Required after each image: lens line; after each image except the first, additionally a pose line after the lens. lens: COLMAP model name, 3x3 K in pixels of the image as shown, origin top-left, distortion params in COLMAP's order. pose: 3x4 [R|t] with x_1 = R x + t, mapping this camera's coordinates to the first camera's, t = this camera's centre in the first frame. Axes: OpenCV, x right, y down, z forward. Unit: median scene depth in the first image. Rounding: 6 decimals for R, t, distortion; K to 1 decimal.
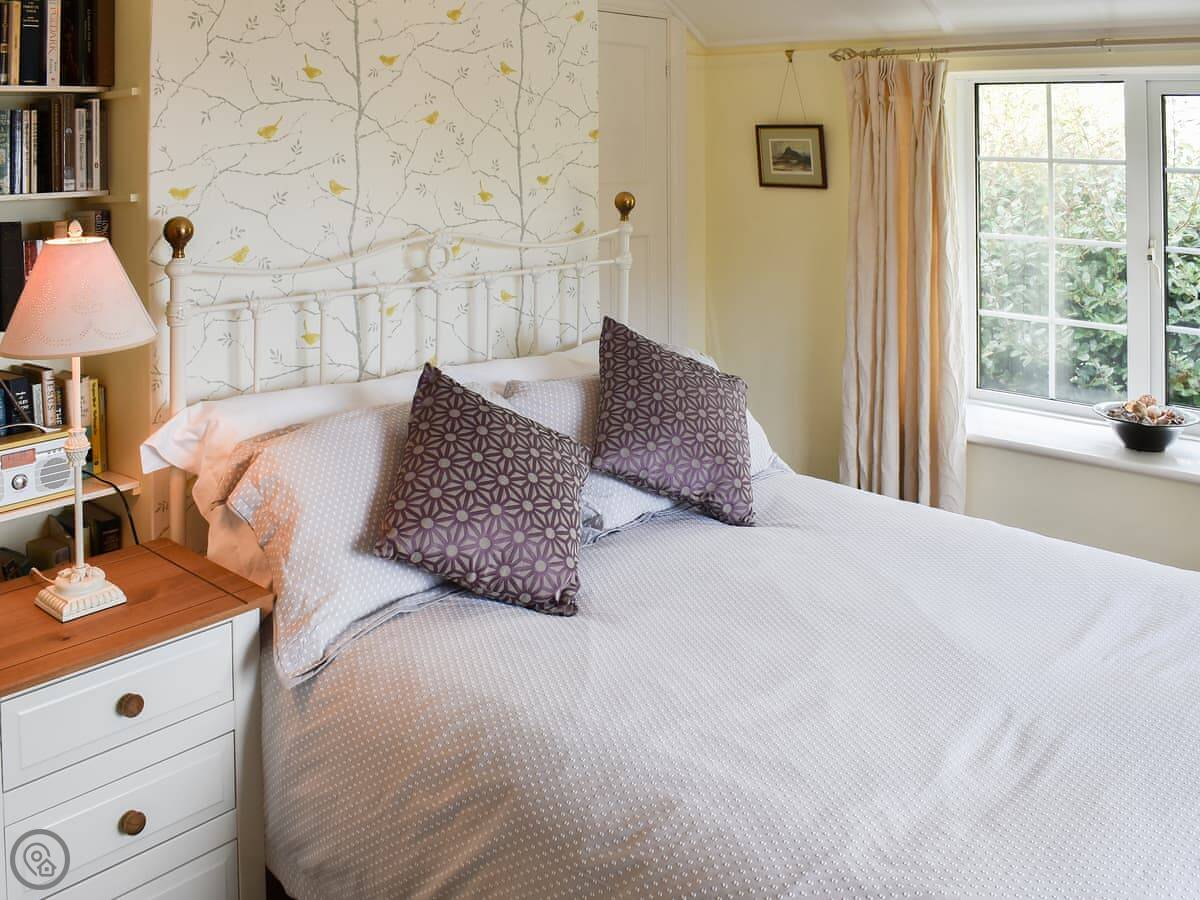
lens RADIAL K [[1248.9, 0, 600.0], [0, 1248.9, 450.0], [0, 0, 1]] dist [-0.003437, -0.176789]
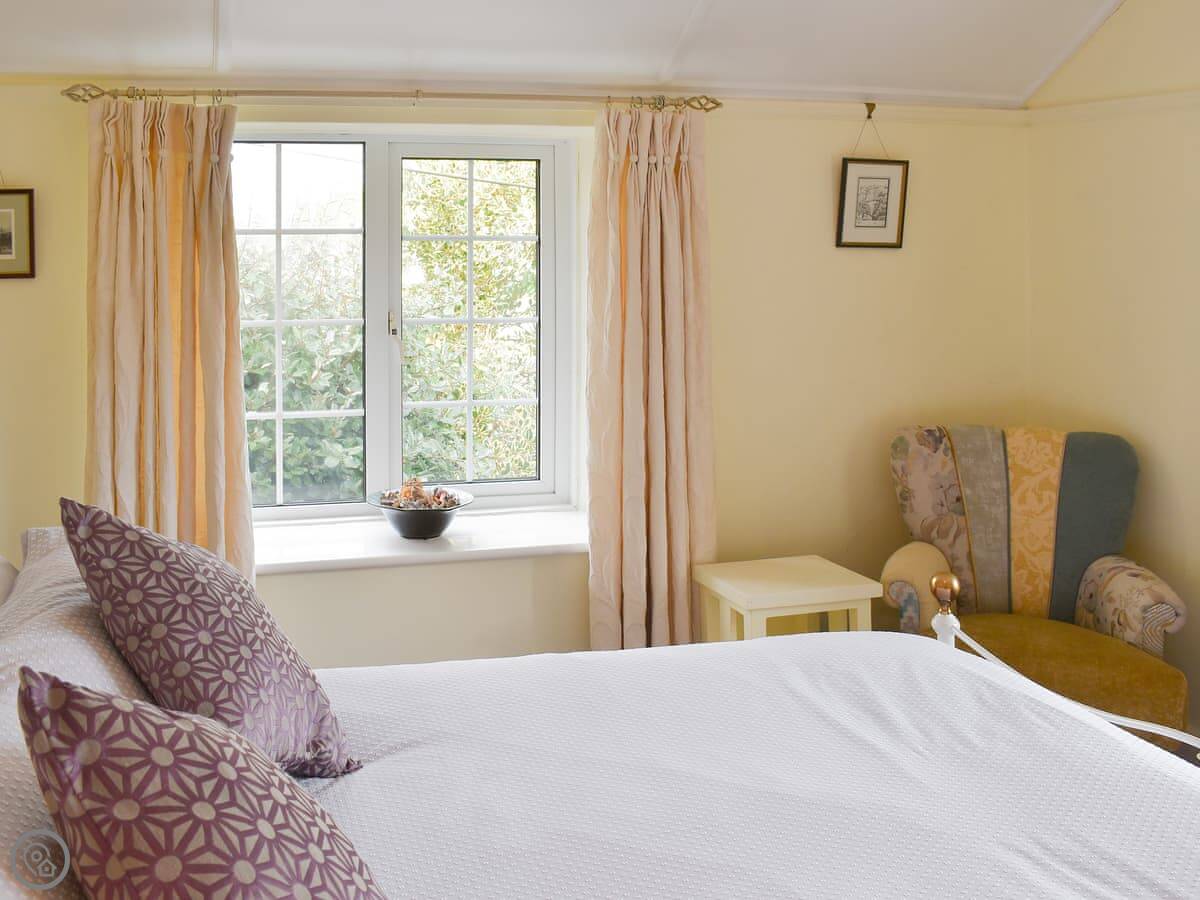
lens RADIAL K [[1248.9, 0, 600.0], [0, 1248.9, 450.0], [0, 0, 1]] dist [-0.003437, -0.176789]
pose [[0.534039, -0.153282, 0.831449, -0.274829], [0.209997, 0.976658, 0.045171, -0.083076], [-0.818965, 0.150479, 0.553762, 0.385401]]
